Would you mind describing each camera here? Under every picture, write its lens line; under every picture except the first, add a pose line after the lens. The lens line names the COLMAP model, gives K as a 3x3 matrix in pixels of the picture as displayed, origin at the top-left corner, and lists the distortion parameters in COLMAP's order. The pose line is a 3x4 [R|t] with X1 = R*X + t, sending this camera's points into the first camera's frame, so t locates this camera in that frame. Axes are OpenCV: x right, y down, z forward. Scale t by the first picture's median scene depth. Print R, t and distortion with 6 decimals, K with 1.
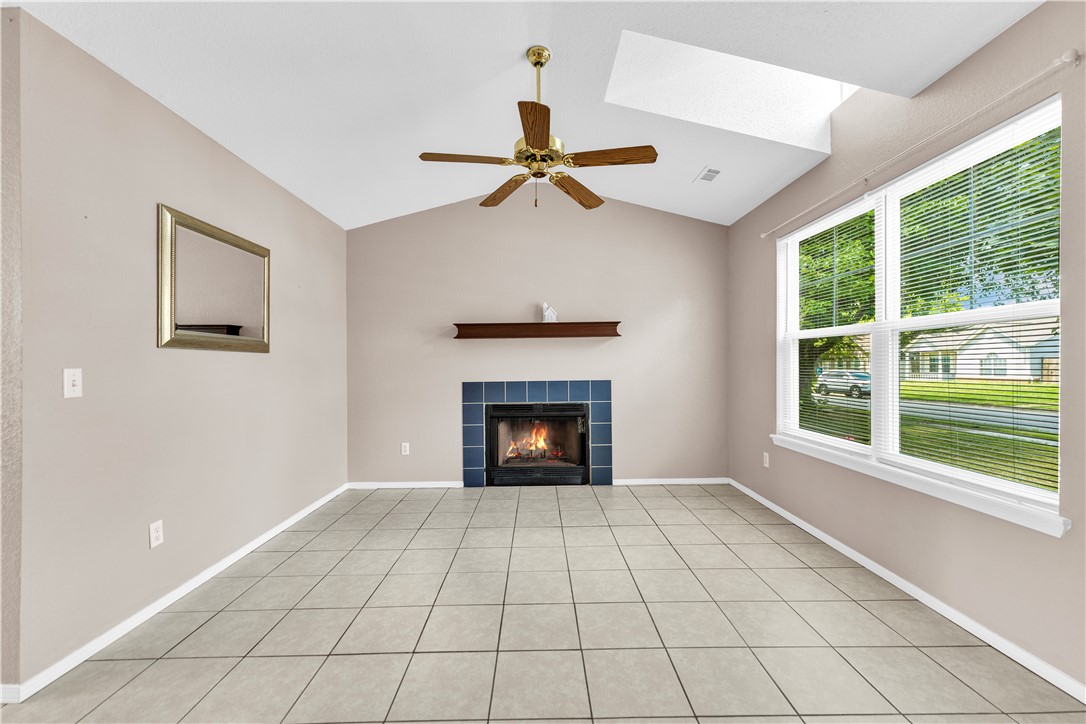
lens RADIAL K [[438.0, 0, 539.8], [0, 438.0, 365.4], [0, 0, 1]] dist [0.003023, -0.001031]
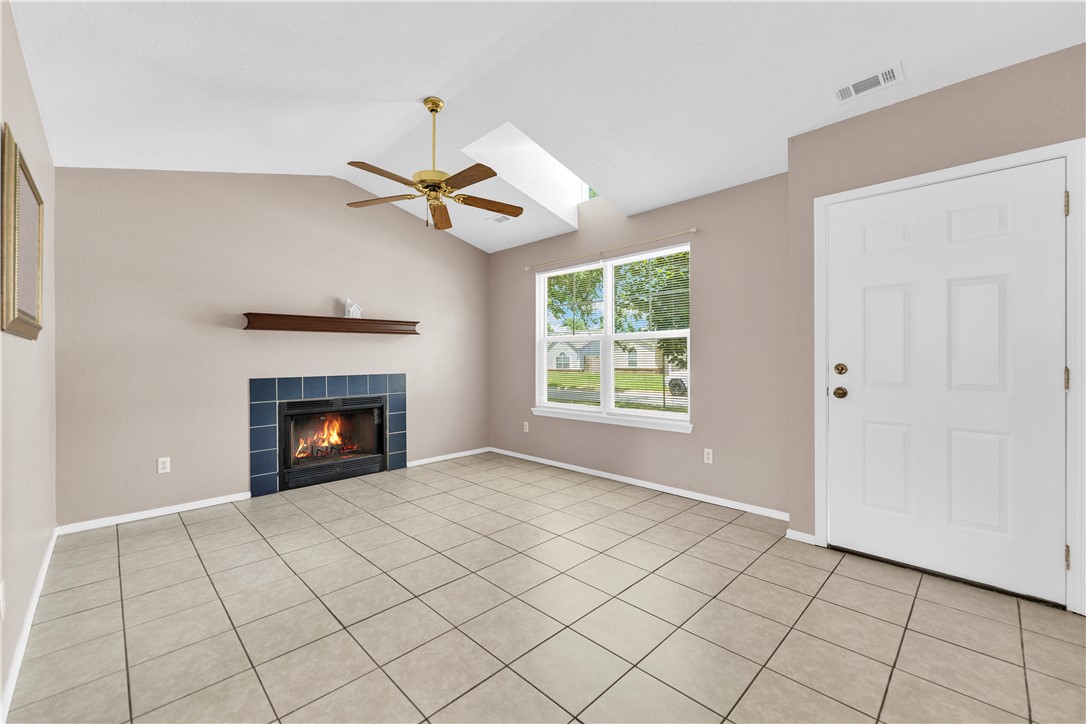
lens RADIAL K [[438.0, 0, 542.6], [0, 438.0, 358.2], [0, 0, 1]] dist [0.003023, -0.001031]
pose [[0.719134, 0.003908, 0.694860, -0.368360], [0.001835, 0.999970, -0.007523, 0.004130], [-0.694869, 0.006685, 0.719105, -0.046532]]
